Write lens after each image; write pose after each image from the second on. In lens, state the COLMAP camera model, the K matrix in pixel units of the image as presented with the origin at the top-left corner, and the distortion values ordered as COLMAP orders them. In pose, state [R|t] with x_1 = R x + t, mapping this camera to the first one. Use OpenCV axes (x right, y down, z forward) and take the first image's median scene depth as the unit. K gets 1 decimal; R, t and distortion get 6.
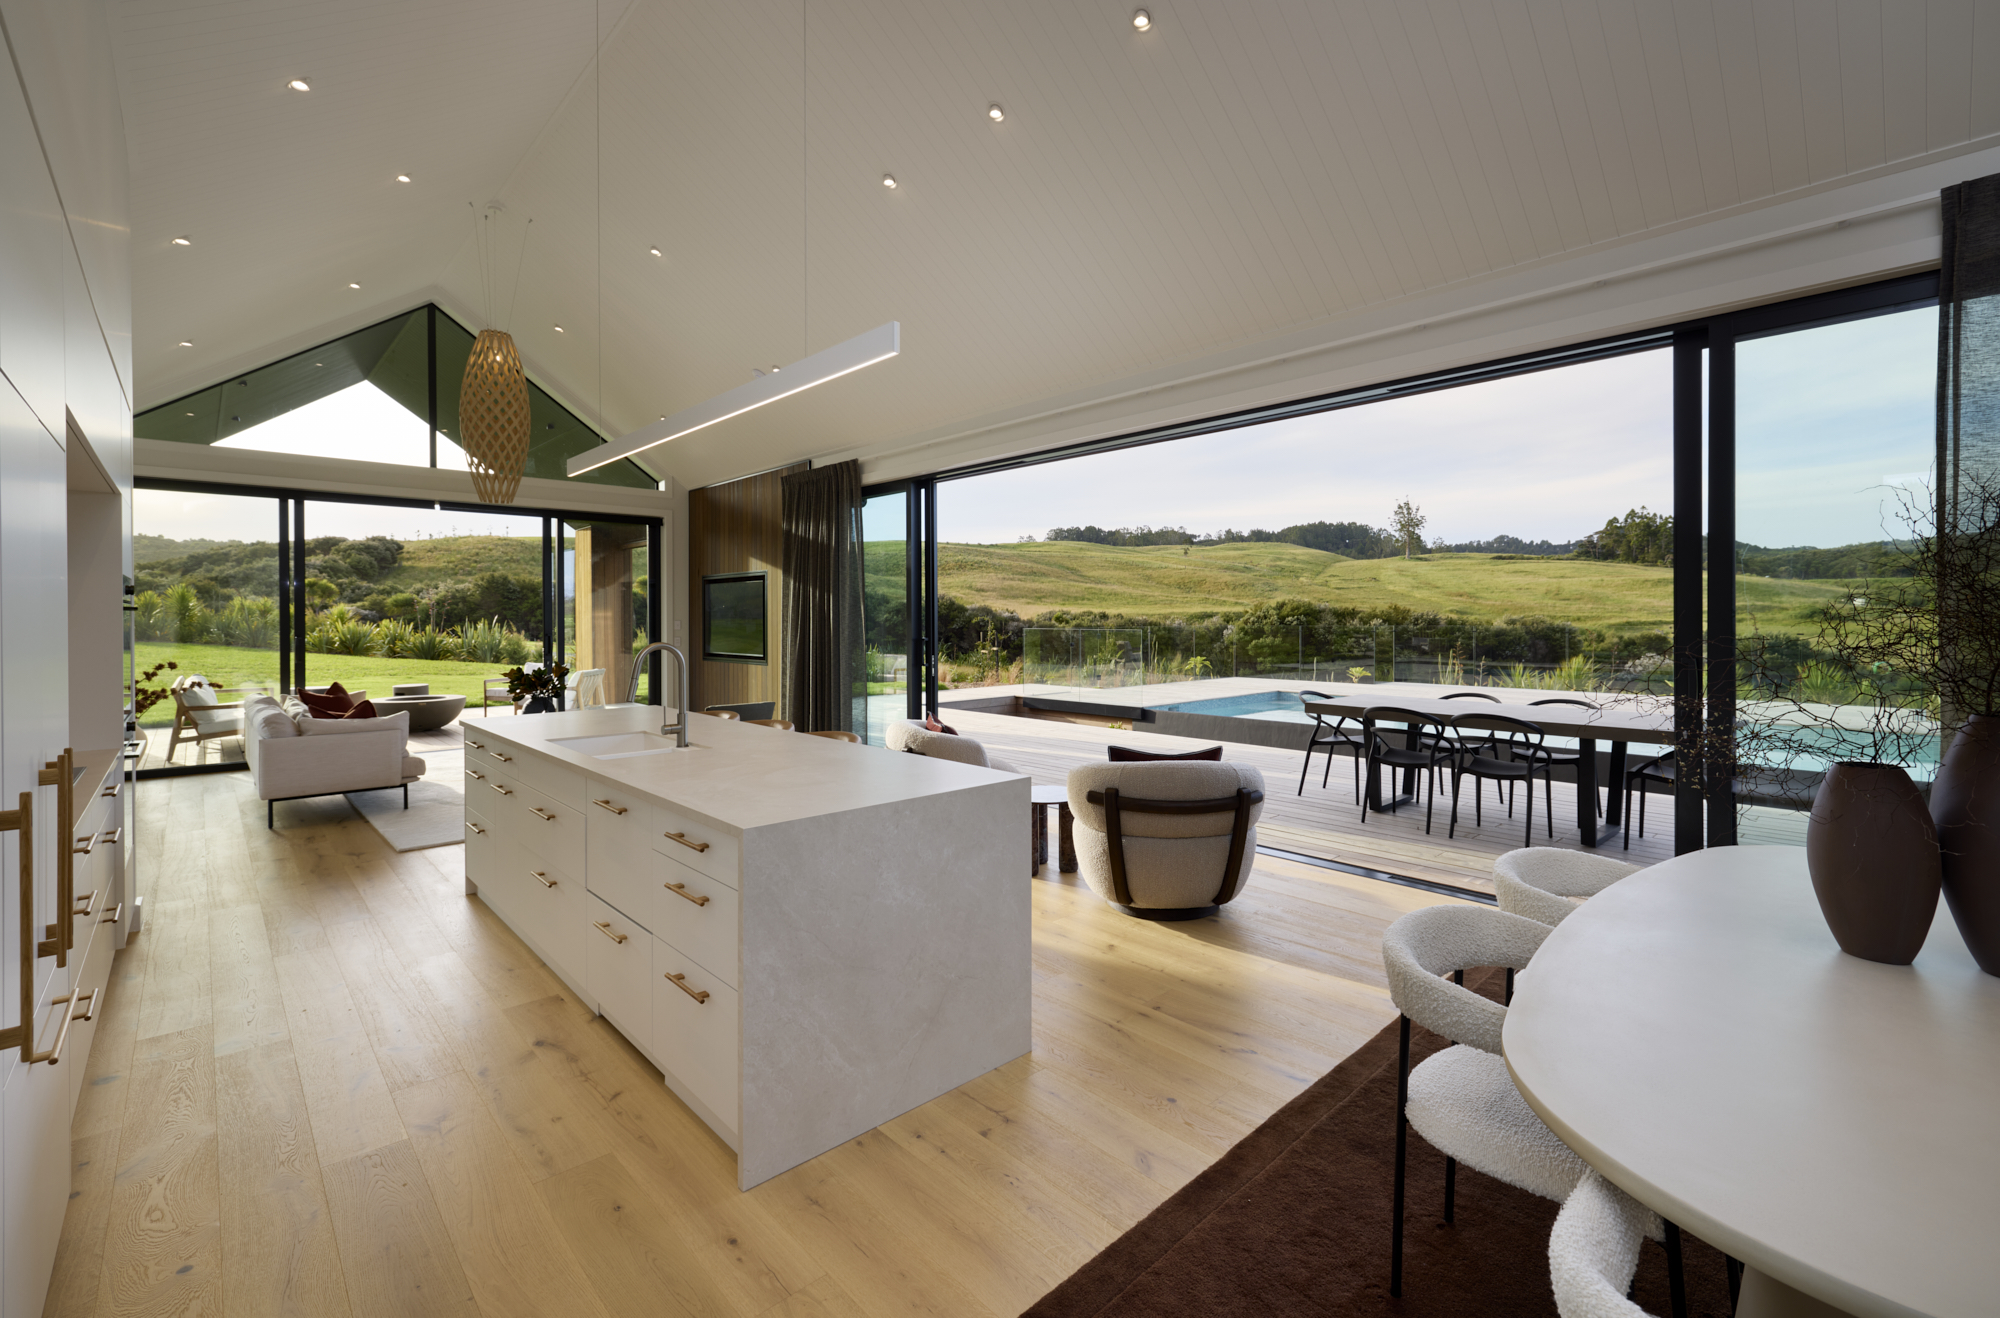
lens RADIAL K [[850.8, 0, 1000.0], [0, 850.8, 617.6], [0, 0, 1]] dist [0.002677, -0.000376]
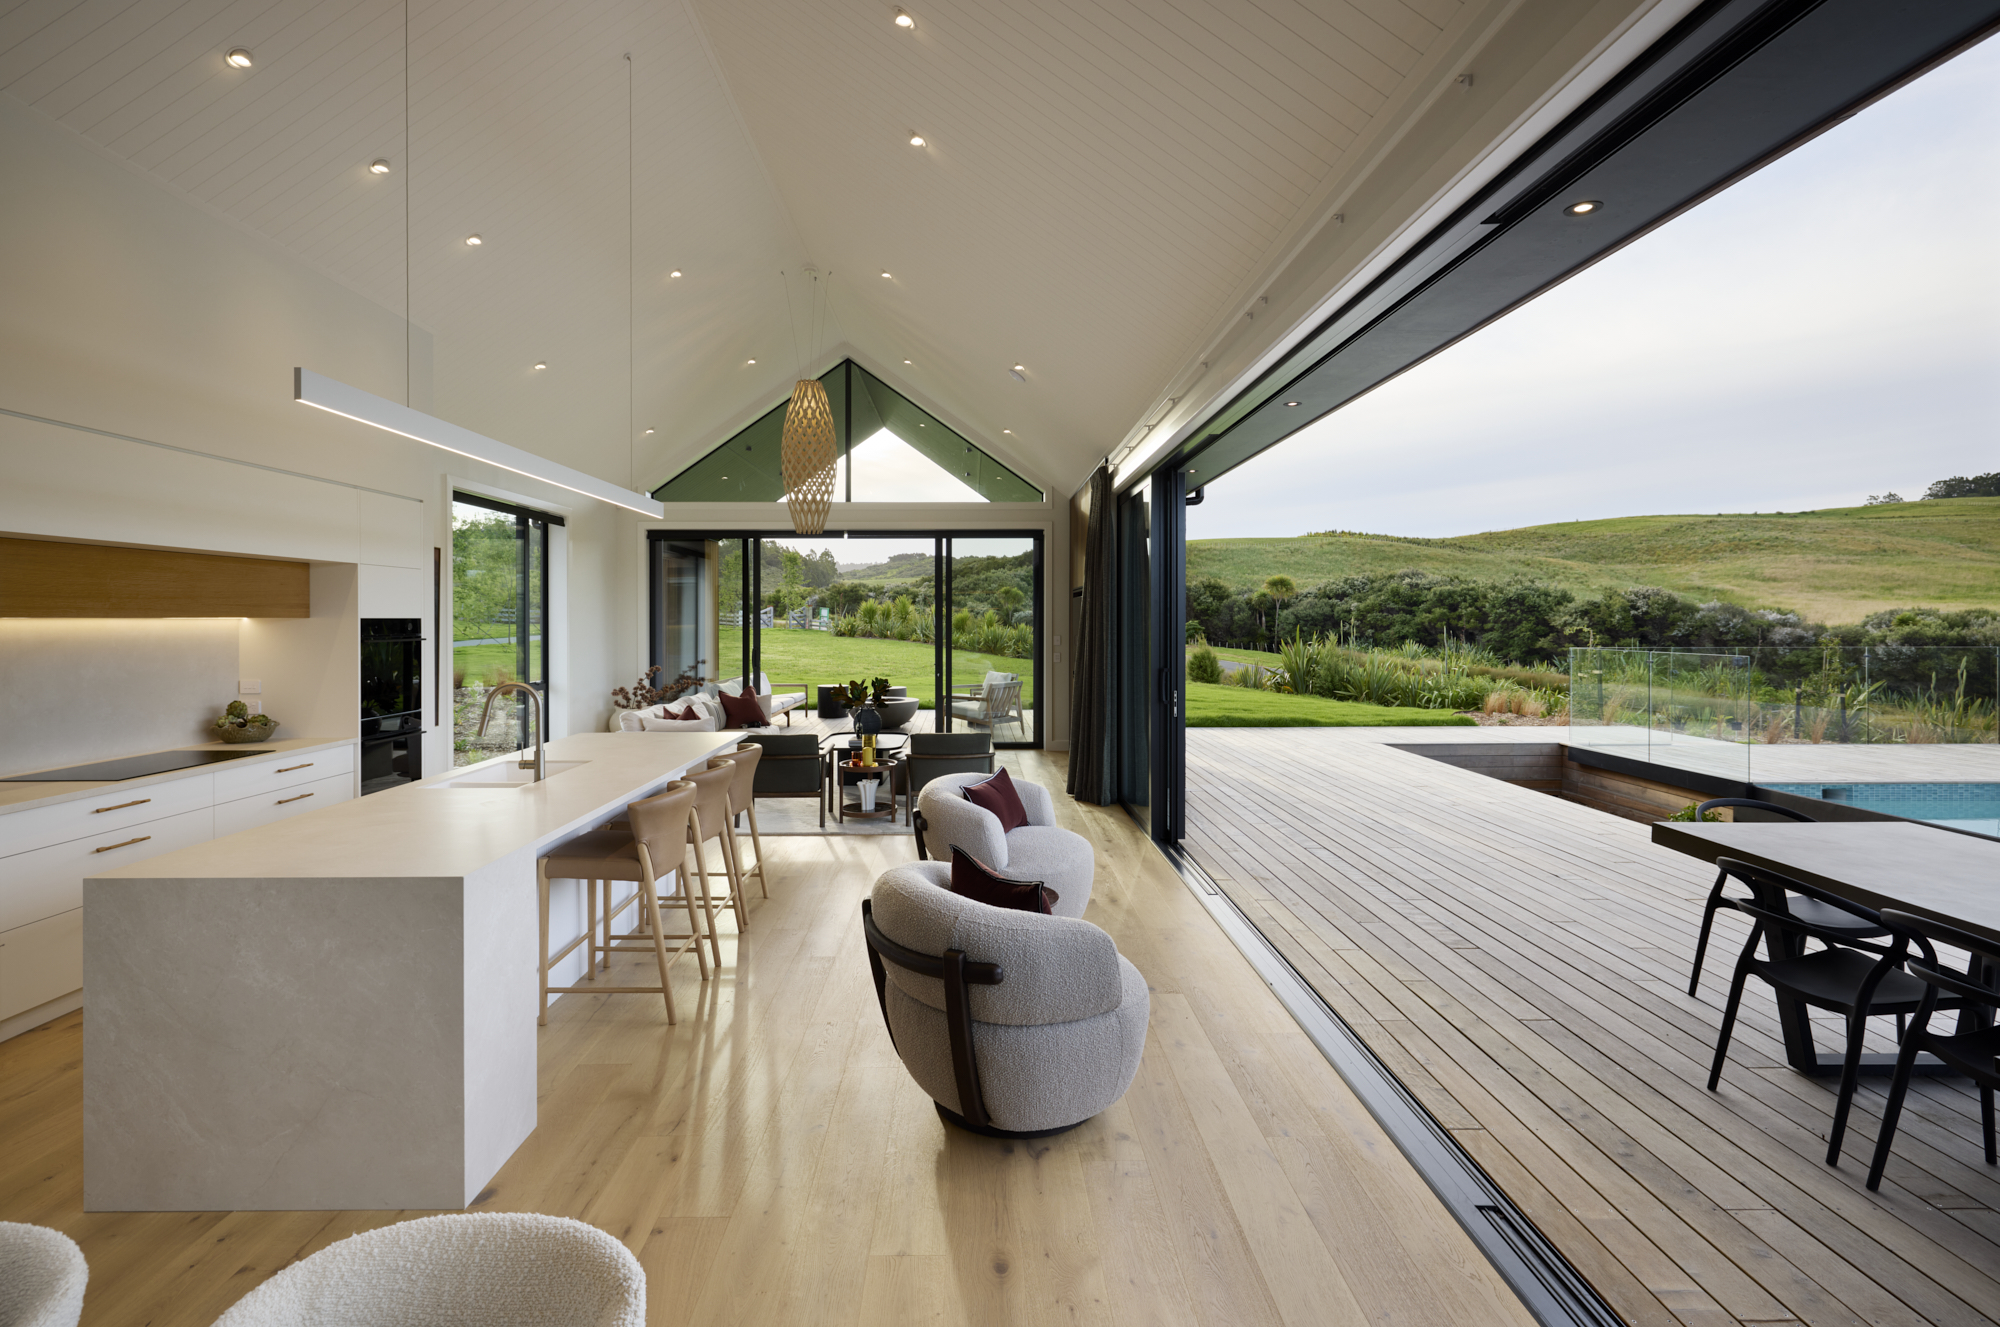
lens RADIAL K [[921.1, 0, 989.1], [0, 921.1, 619.3], [0, 0, 1]] dist [0.005841, 0.000201]
pose [[0.741815, 0.001976, -0.670602, 0.101263], [-0.000701, 0.999997, 0.002172, -0.006544], [0.670605, -0.001141, 0.741814, 0.067163]]
